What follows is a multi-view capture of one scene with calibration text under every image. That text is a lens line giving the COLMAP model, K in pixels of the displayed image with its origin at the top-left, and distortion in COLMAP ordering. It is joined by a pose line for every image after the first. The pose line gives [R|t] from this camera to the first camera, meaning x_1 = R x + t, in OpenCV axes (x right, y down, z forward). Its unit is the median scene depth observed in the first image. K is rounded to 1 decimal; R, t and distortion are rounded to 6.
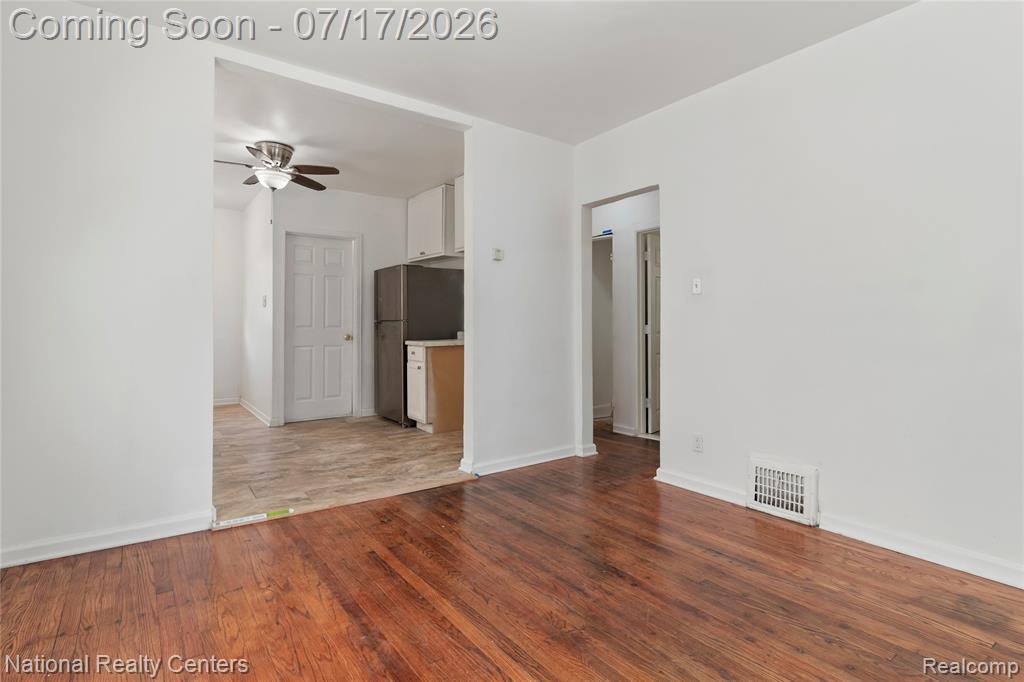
lens RADIAL K [[491.7, 0, 496.4], [0, 491.7, 324.6], [0, 0, 1]] dist [-0.000142, 0.000315]
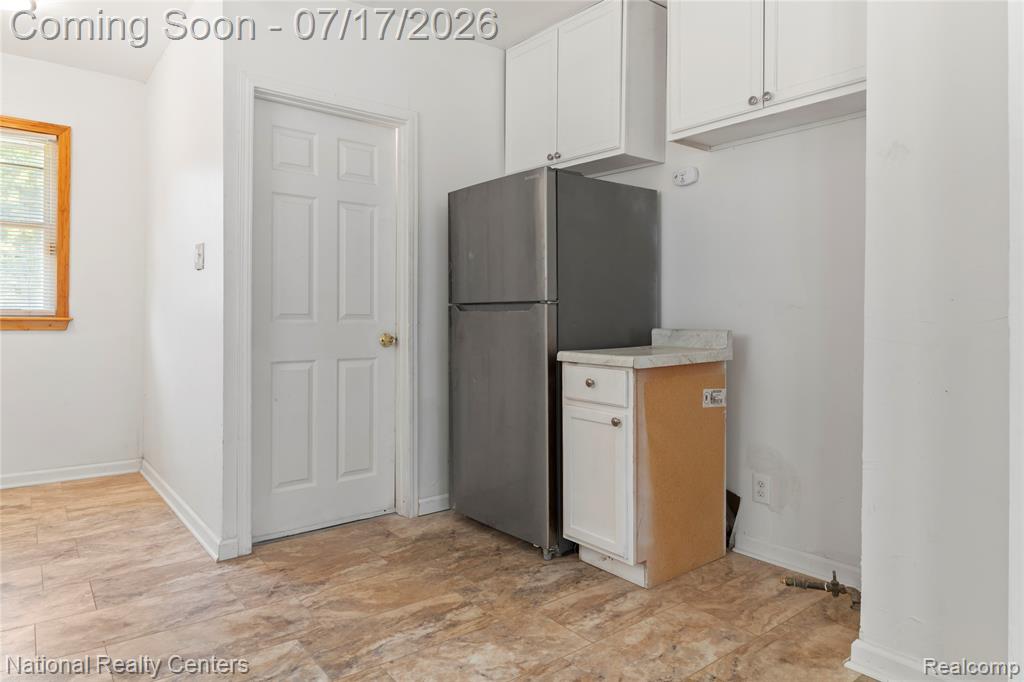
lens RADIAL K [[625.4, 0, 510.8], [0, 625.4, 321.0], [0, 0, 1]] dist [0.001417, -0.000257]
pose [[0.998160, 0.002651, 0.060576, -0.241799], [-0.003442, 0.999910, 0.012961, 0.000517], [-0.060536, -0.013146, 0.998079, 0.452599]]
